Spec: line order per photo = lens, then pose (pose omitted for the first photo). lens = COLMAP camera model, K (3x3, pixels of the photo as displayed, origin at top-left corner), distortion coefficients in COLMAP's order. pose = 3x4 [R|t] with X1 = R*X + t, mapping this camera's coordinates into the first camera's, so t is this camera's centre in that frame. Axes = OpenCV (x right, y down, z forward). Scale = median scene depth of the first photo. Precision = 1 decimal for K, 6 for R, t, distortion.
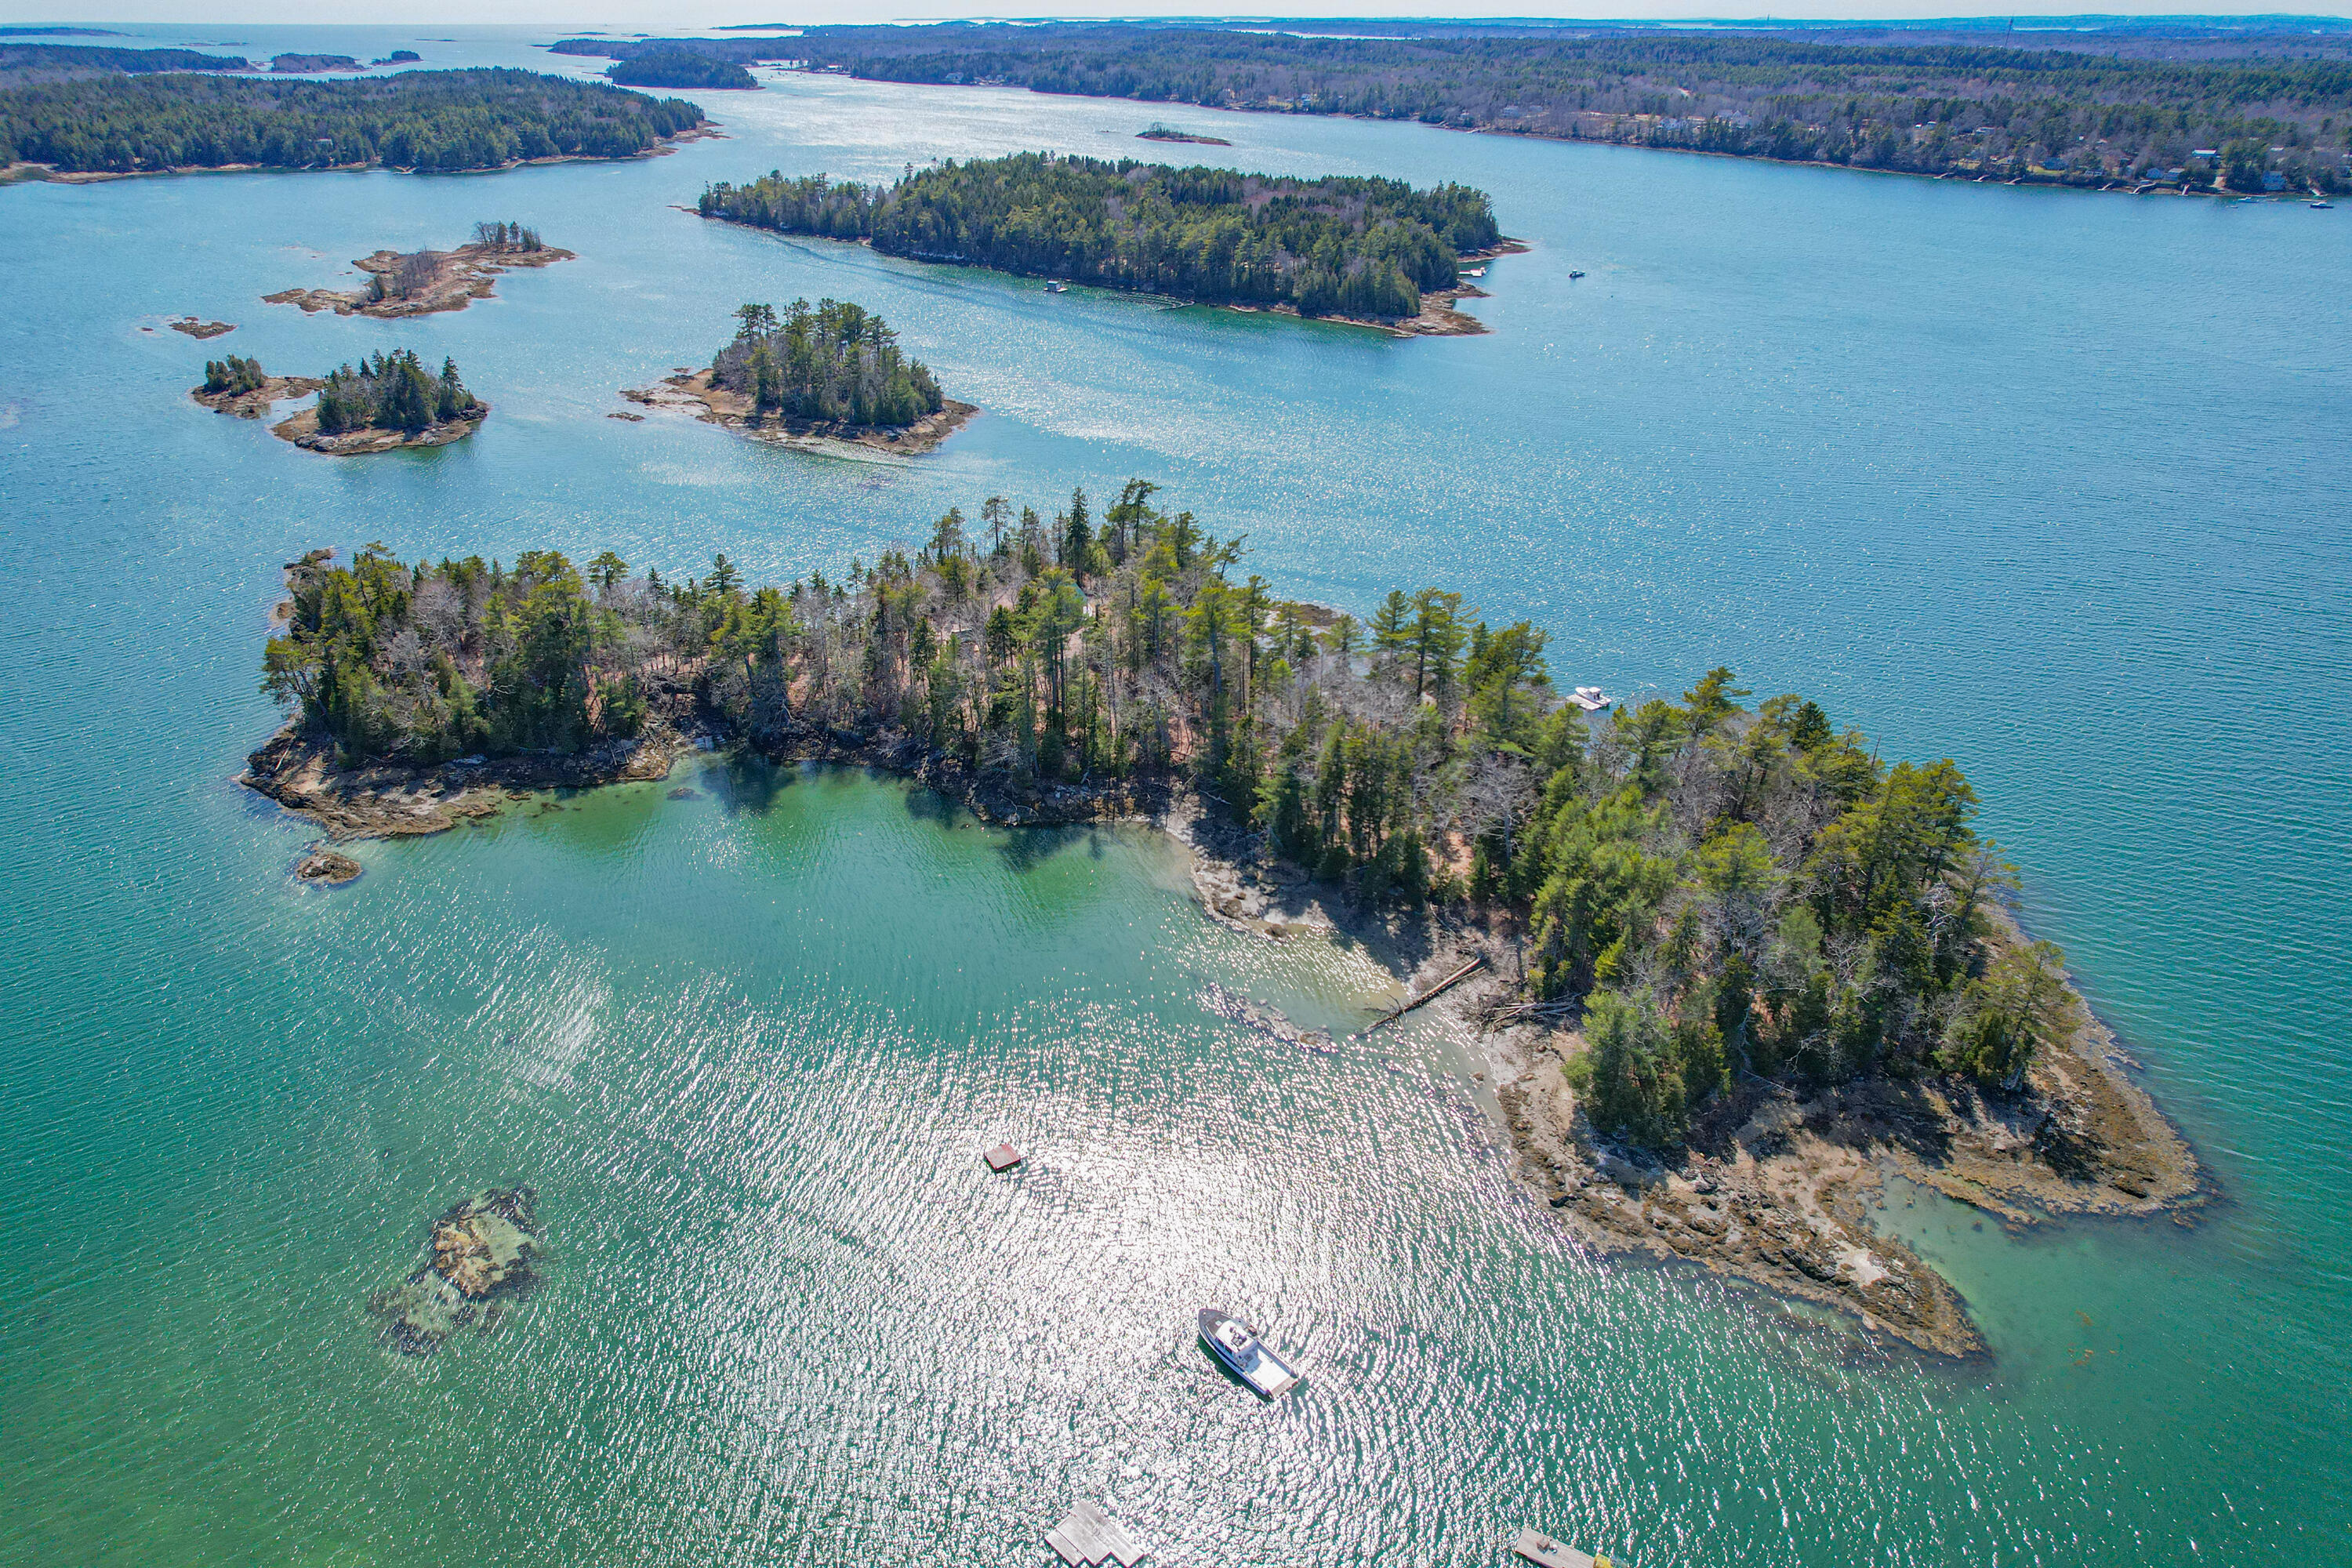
lens RADIAL K [[1507.3, 0, 1168.1], [0, 1507.3, 762.4], [0, 0, 1]] dist [-0.079759, 0.074538]
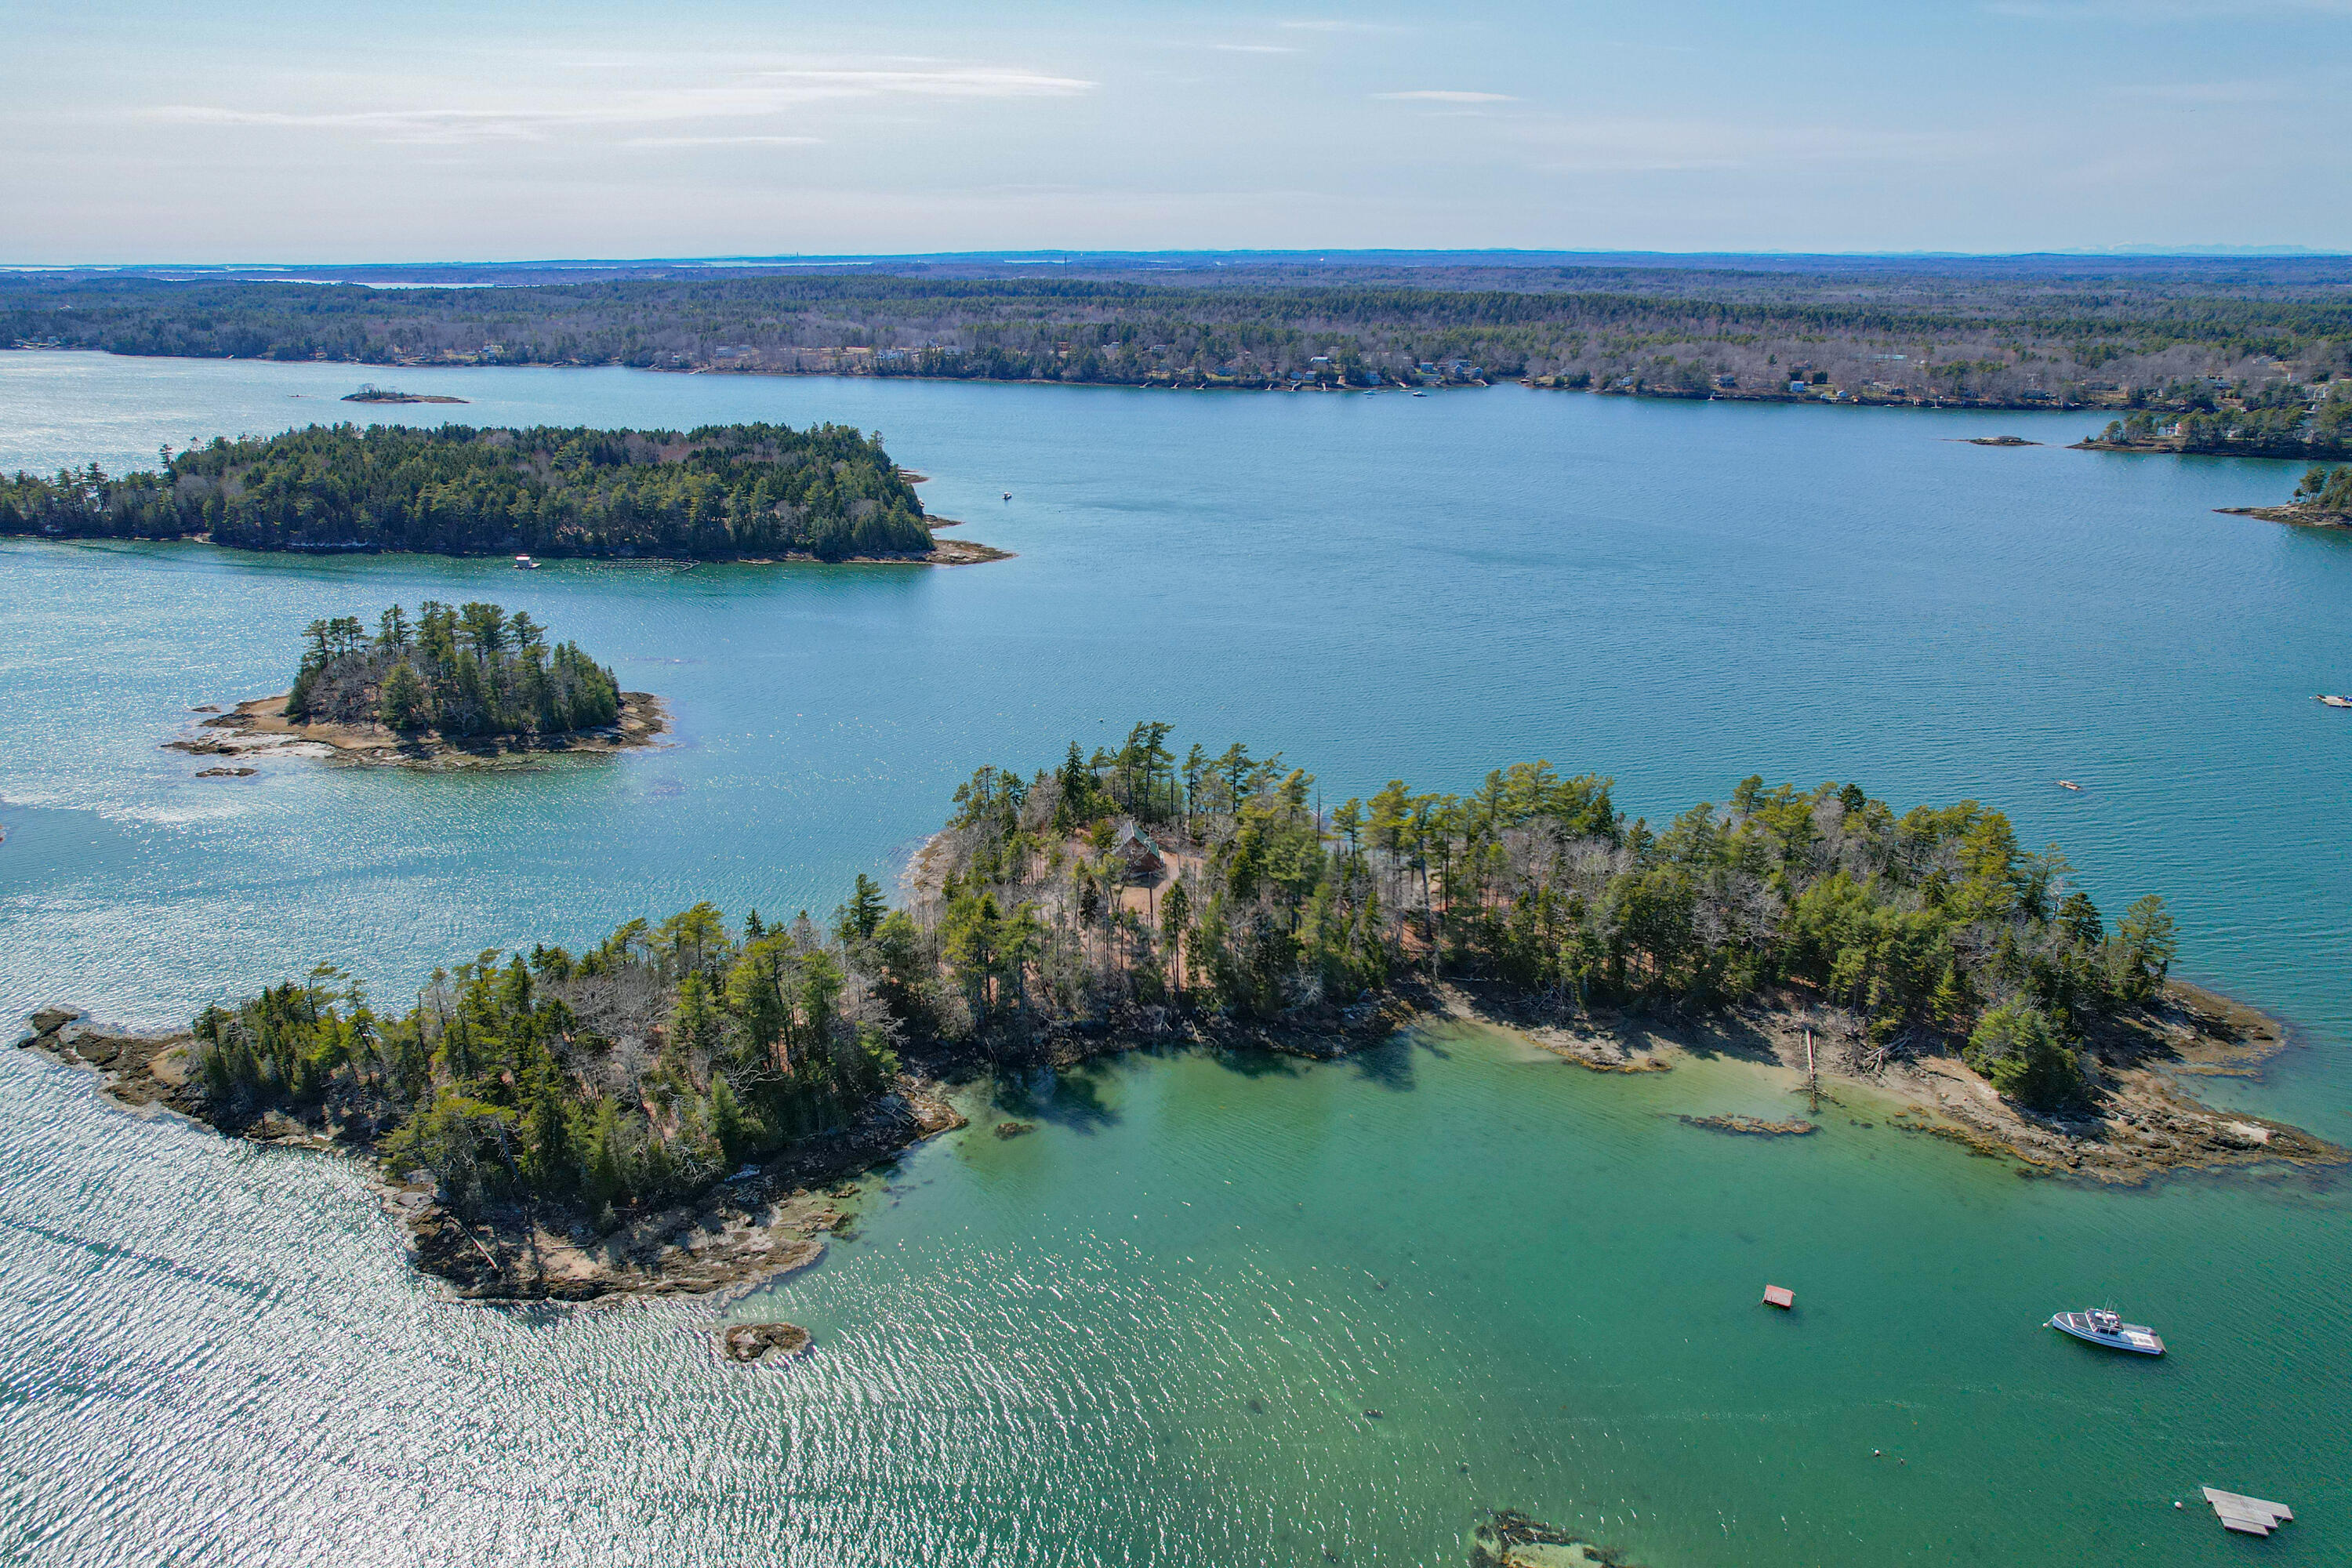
lens RADIAL K [[1507.3, 0, 1168.1], [0, 1507.3, 762.4], [0, 0, 1]] dist [-0.079759, 0.074538]
pose [[0.833817, -0.181243, 0.521440, -0.252122], [0.251686, 0.965496, -0.066874, -0.040593], [-0.491327, 0.186999, 0.850664, 0.053327]]
